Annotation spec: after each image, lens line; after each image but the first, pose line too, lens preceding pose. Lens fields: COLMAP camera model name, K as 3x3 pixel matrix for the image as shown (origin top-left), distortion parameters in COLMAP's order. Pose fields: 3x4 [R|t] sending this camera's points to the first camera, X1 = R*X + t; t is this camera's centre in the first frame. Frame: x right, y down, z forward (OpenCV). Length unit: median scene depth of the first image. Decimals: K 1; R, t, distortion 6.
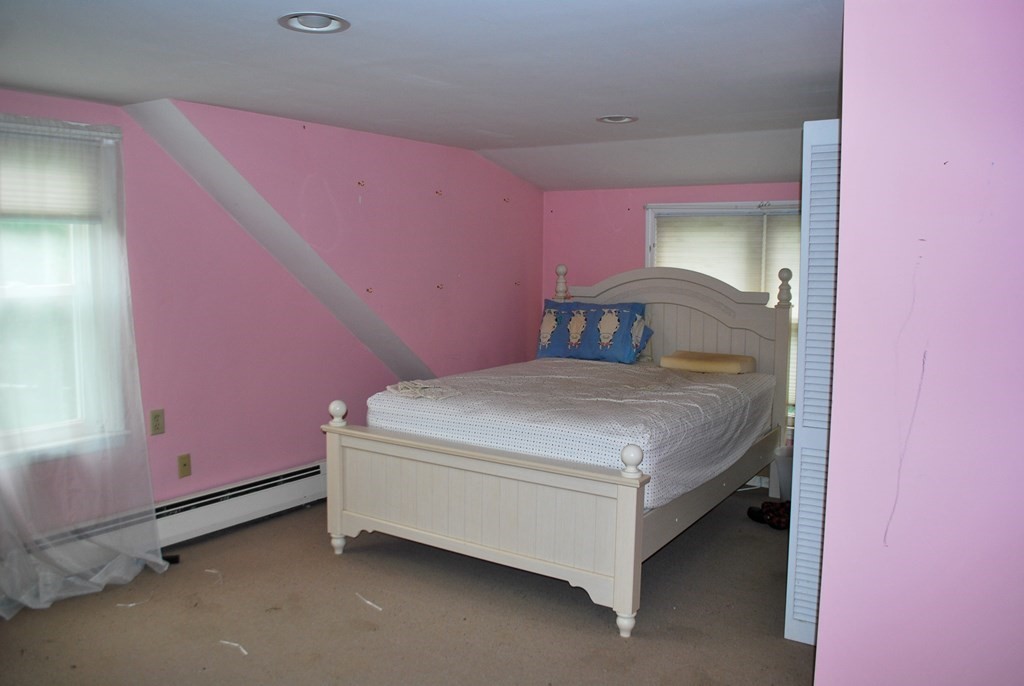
lens RADIAL K [[813.6, 0, 513.1], [0, 813.6, 339.9], [0, 0, 1]] dist [-0.064442, -0.006615]
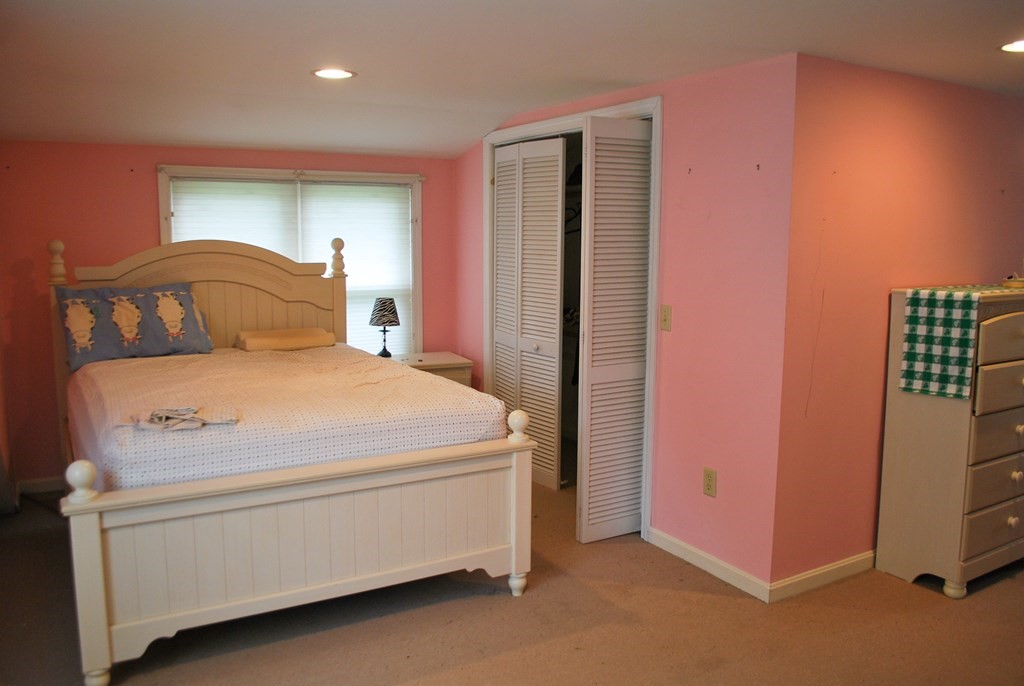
lens RADIAL K [[813.6, 0, 512.8], [0, 813.6, 345.3], [0, 0, 1]] dist [-0.064442, -0.006615]
pose [[0.440374, -0.128441, 0.888580, -0.467177], [0.090137, 0.991038, 0.098580, -0.033714], [-0.893278, 0.036682, 0.448005, 0.331025]]
